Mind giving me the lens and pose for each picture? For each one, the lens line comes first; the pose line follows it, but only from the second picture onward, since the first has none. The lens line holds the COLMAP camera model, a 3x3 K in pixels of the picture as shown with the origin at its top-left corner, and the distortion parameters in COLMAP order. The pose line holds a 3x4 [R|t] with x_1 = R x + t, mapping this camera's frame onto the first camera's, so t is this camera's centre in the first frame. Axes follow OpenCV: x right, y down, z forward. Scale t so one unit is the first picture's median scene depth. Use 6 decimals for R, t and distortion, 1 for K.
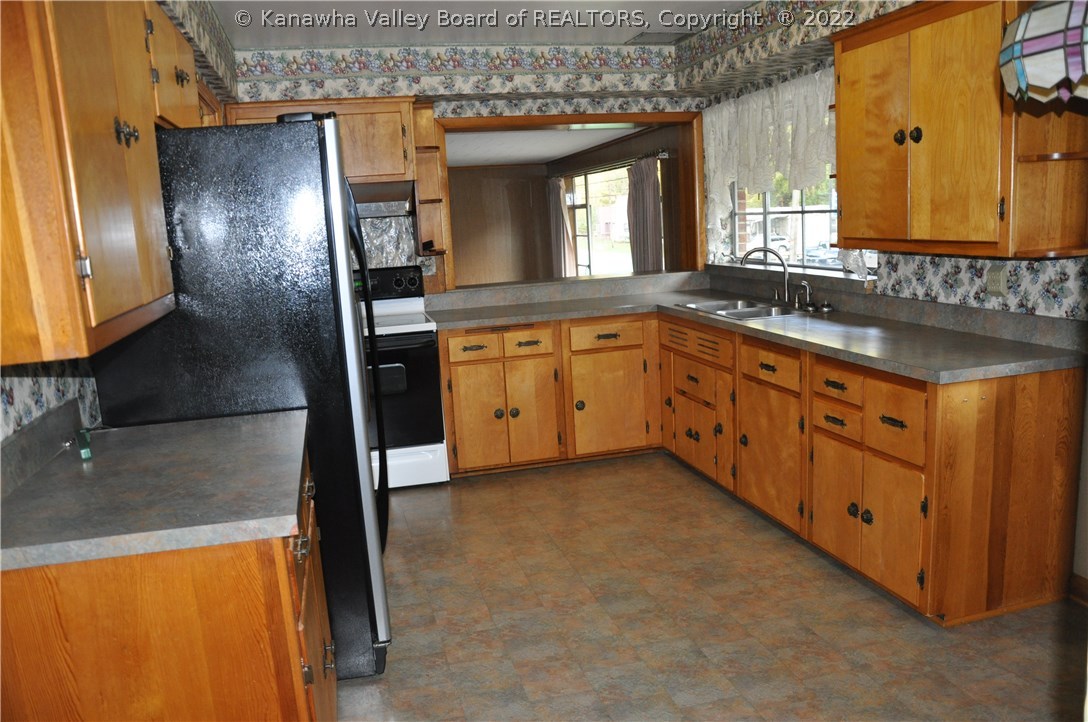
lens RADIAL K [[840.0, 0, 546.0], [0, 840.0, 366.8], [0, 0, 1]] dist [-0.163767, 0.124690]
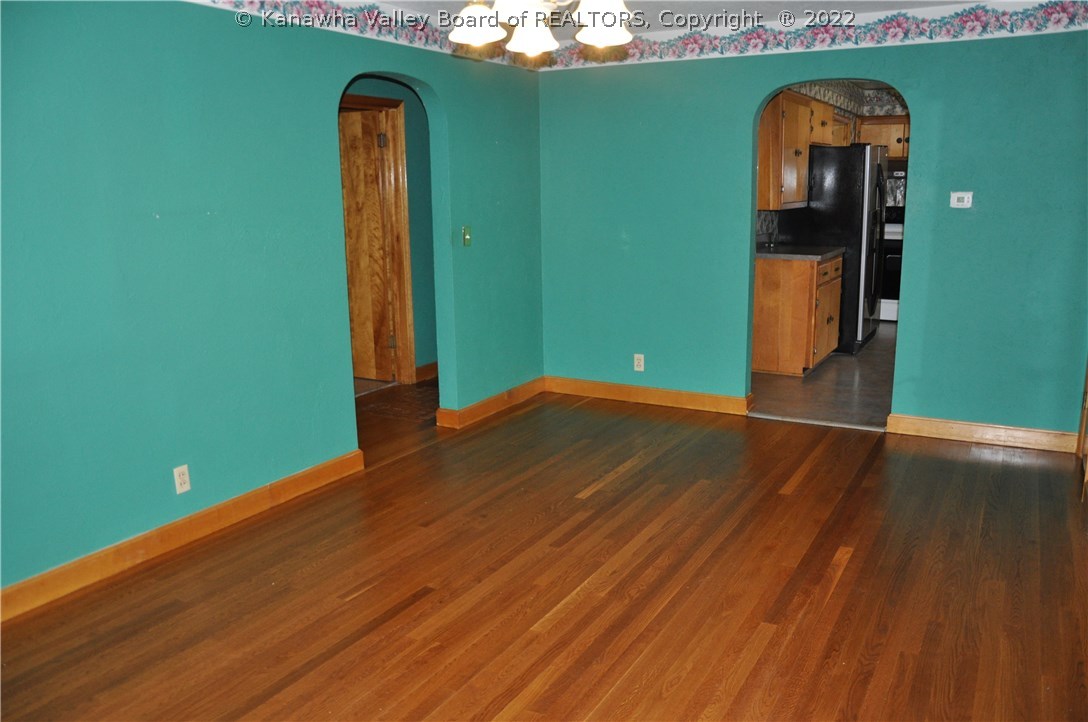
lens RADIAL K [[840.0, 0, 546.0], [0, 840.0, 366.8], [0, 0, 1]] dist [-0.163767, 0.124690]
pose [[0.710230, 0.184281, -0.679422, 0.515196], [-0.141123, 0.982808, 0.119048, 0.140212], [0.689679, 0.011331, 0.724026, -0.927235]]
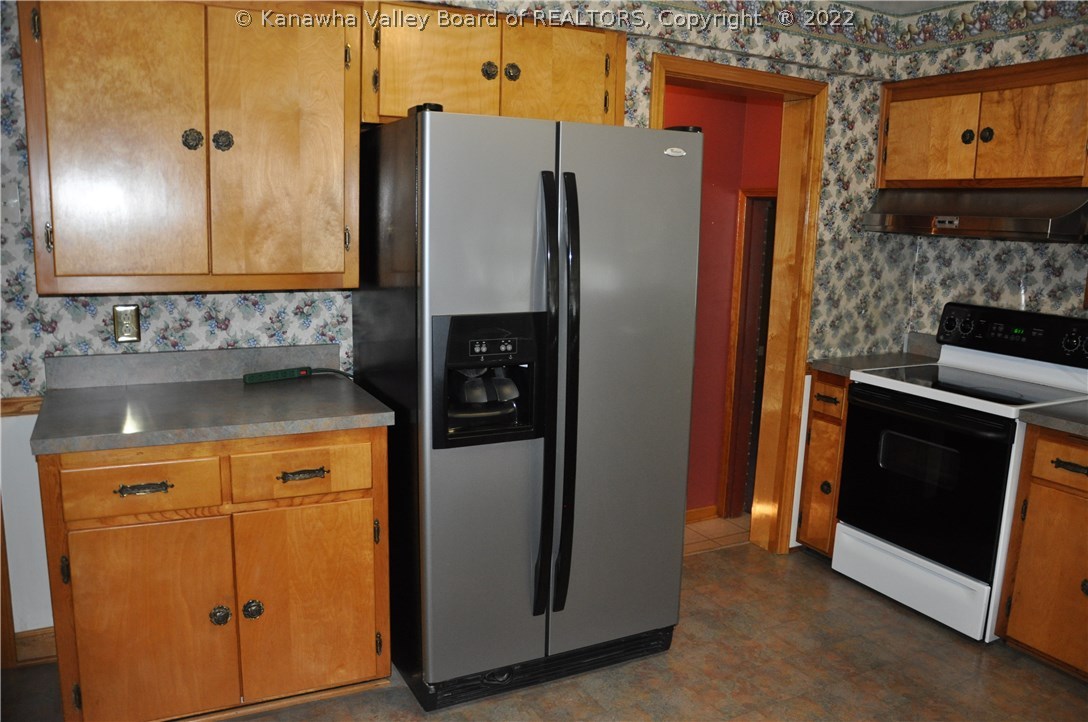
lens RADIAL K [[840.0, 0, 546.0], [0, 840.0, 366.8], [0, 0, 1]] dist [-0.163767, 0.124690]
pose [[0.230792, 0.231607, -0.945036, 0.372864], [-0.215531, 0.959298, 0.182466, -0.120980], [0.948831, 0.161573, 0.271317, 0.488486]]
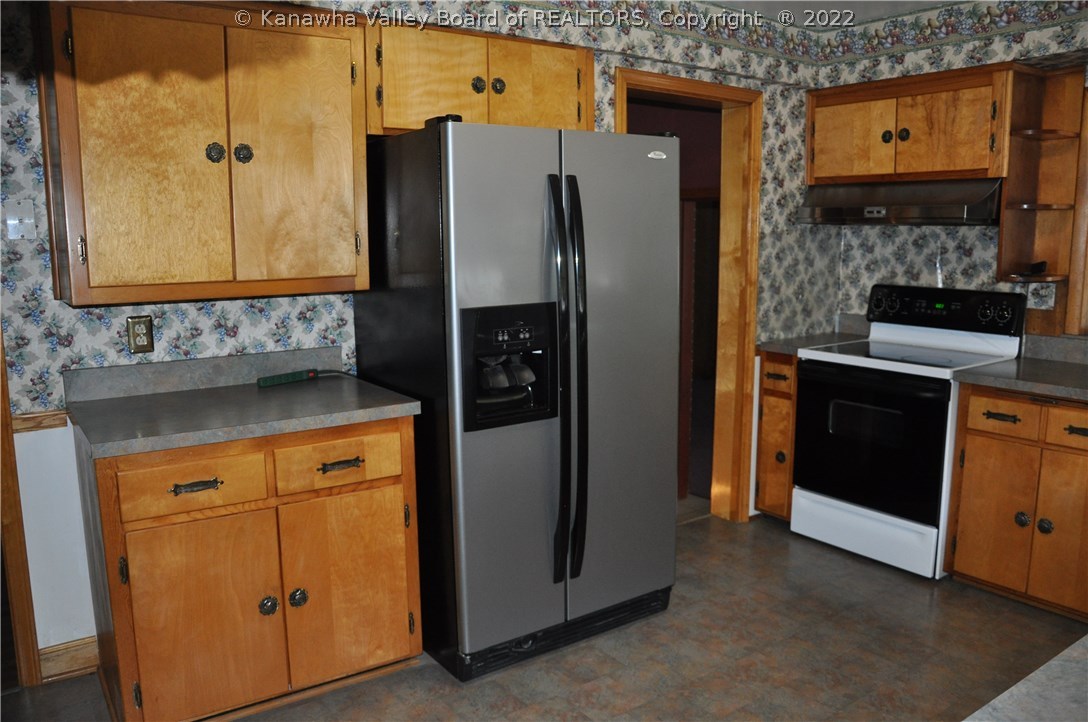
lens RADIAL K [[836.9, 0, 544.0], [0, 836.9, 361.0], [0, 0, 1]] dist [-0.164736, 0.117857]
pose [[0.360728, 0.194831, -0.912094, 0.399462], [-0.181392, 0.973920, 0.136298, -0.094605], [0.914862, 0.116280, 0.386661, 0.396774]]
